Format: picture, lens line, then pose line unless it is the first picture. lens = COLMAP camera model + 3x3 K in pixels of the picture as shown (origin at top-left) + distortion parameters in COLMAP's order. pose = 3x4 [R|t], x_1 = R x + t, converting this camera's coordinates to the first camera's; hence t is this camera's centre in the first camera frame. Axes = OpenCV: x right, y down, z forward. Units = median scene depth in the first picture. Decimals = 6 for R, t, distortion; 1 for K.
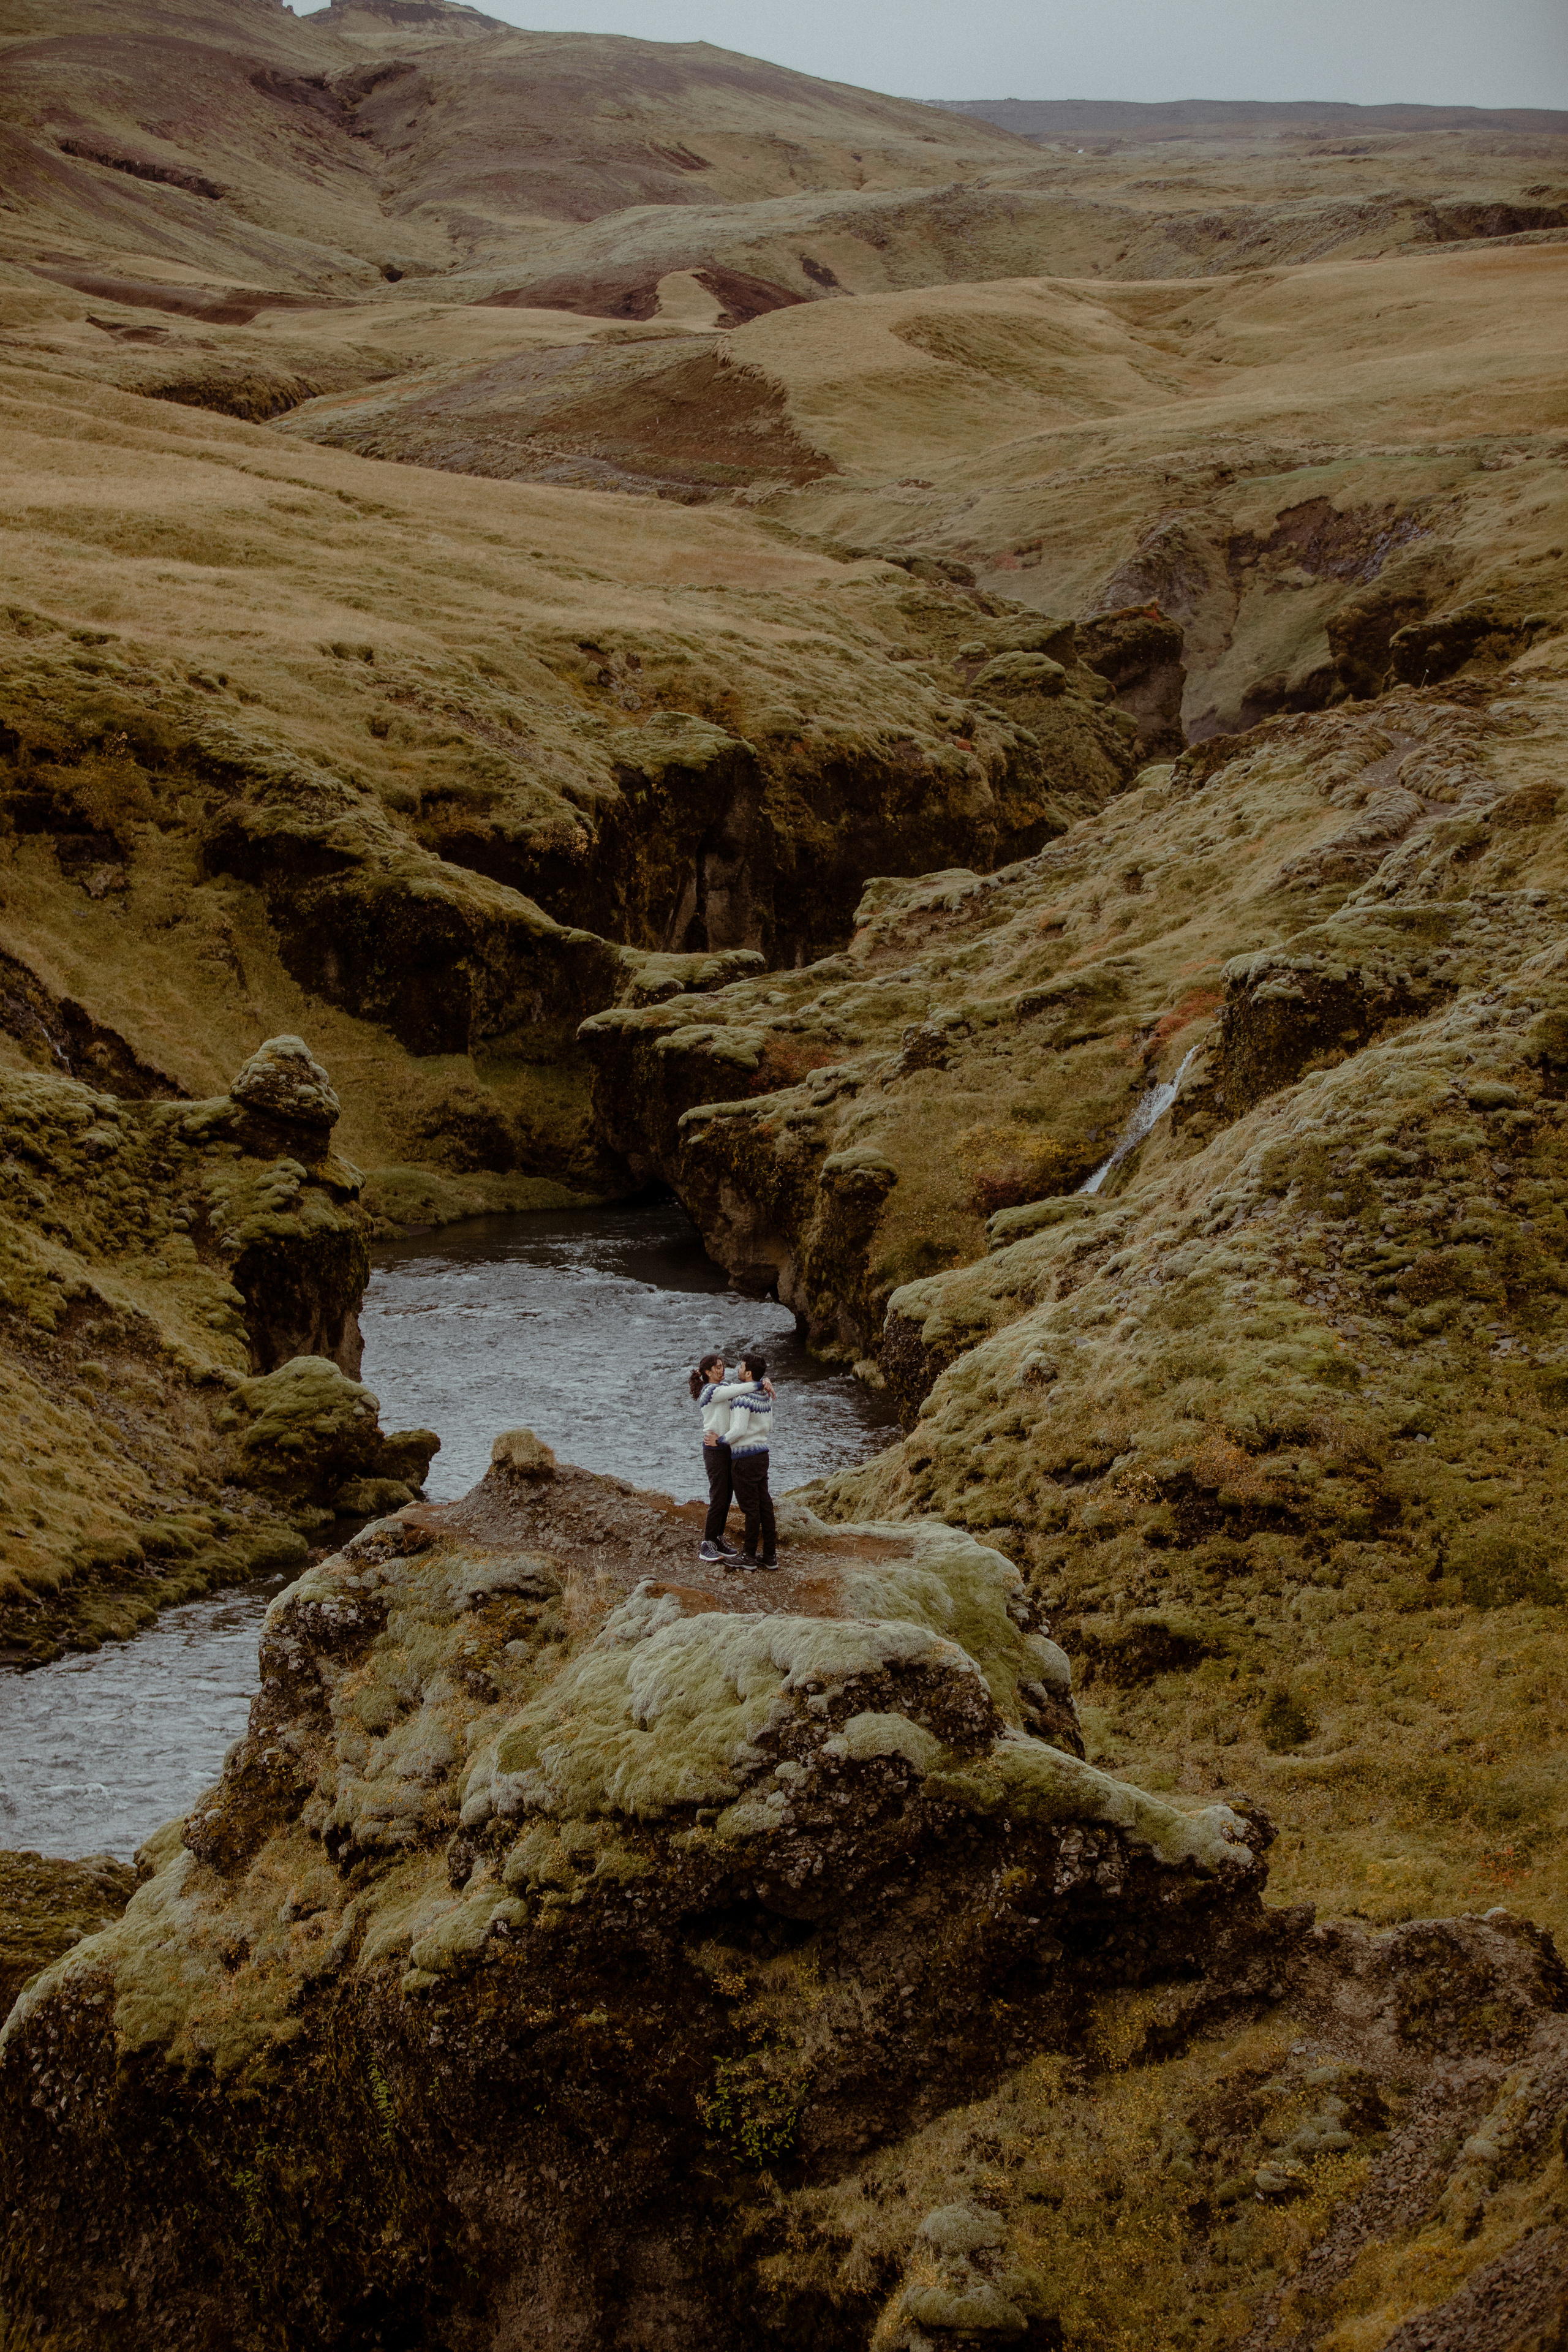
lens RADIAL K [[5329.5, 0, 778.7], [0, 5329.5, 1197.6], [0, 0, 1]] dist [-0.208367, 0.000000]
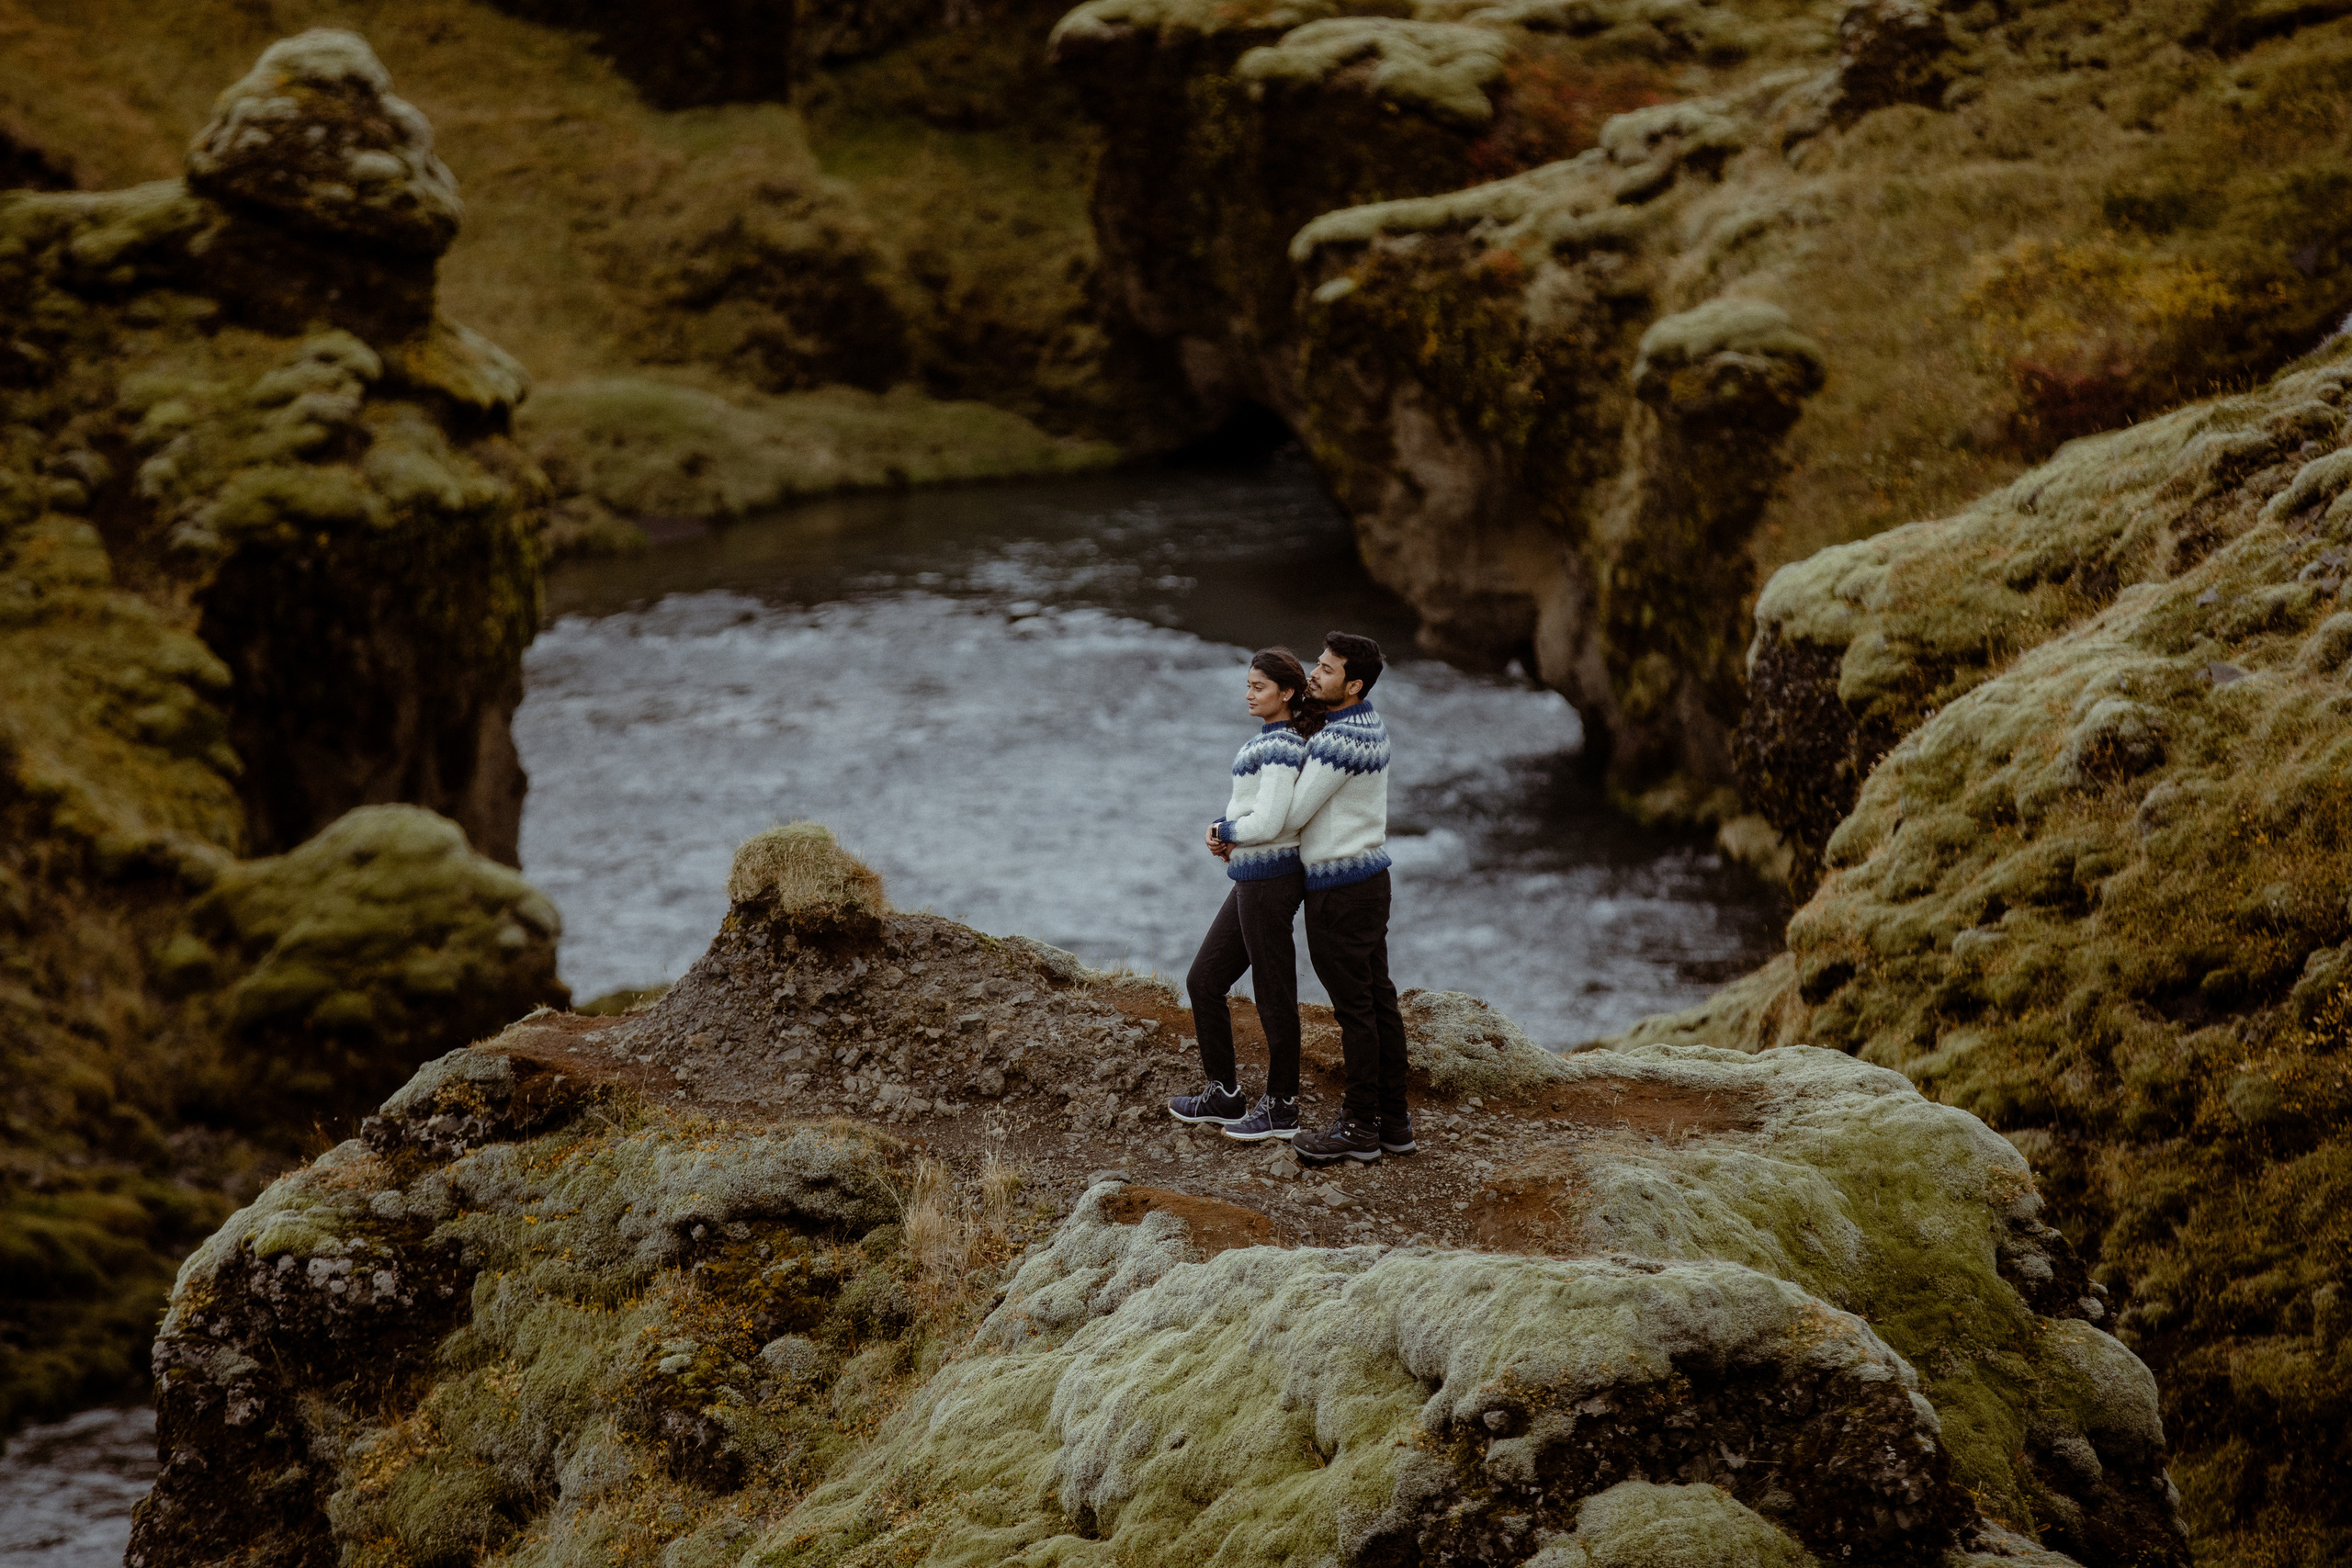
lens RADIAL K [[12801.3, 0, 1200.1], [0, 12801.3, 767.3], [0, 0, 1]] dist [1.554916, 0.000000]
pose [[0.999476, -0.010112, -0.030736, 0.004373], [0.010702, 0.999761, 0.019086, 0.007088], [0.030536, -0.019405, 0.999345, 0.005503]]
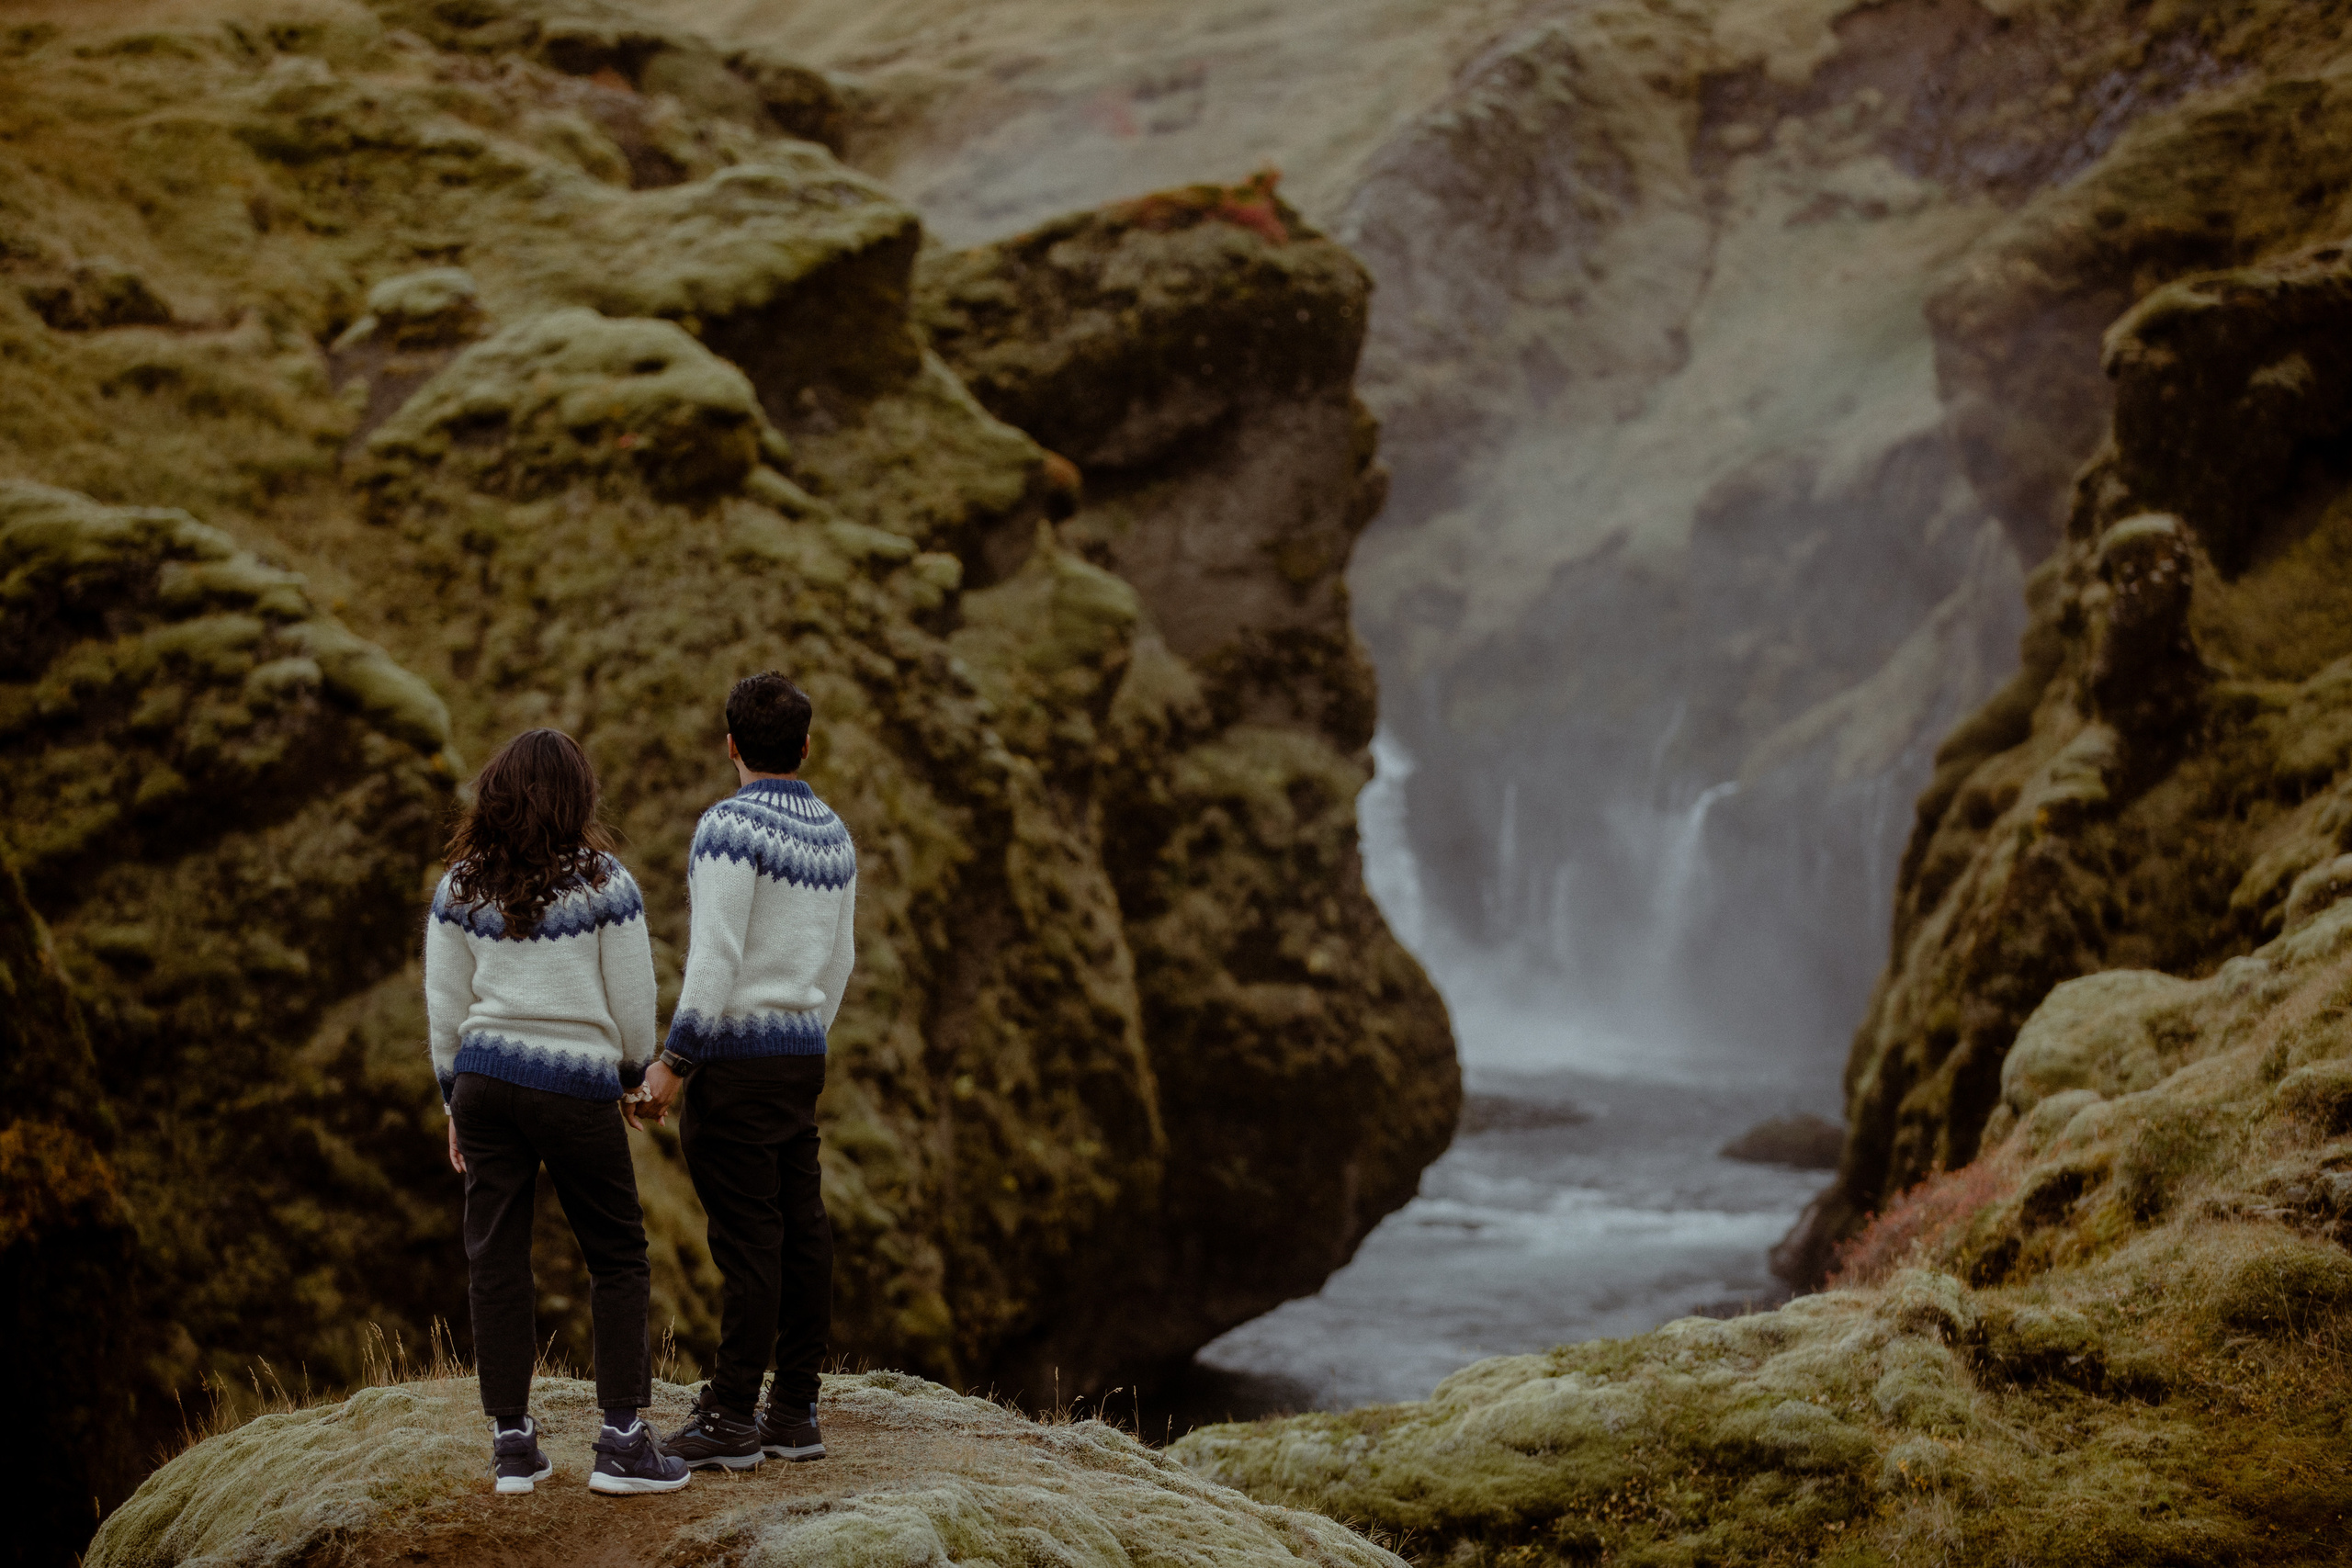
lens RADIAL K [[6849.8, 0, 1177.3], [0, 6849.8, 785.6], [0, 0, 1]] dist [0.015915, 0.000000]
pose [[0.998580, 0.048318, -0.022448, 0.150586], [-0.049234, 0.997895, -0.042204, -0.128484], [0.020361, 0.043249, 0.998857, 1.276490]]
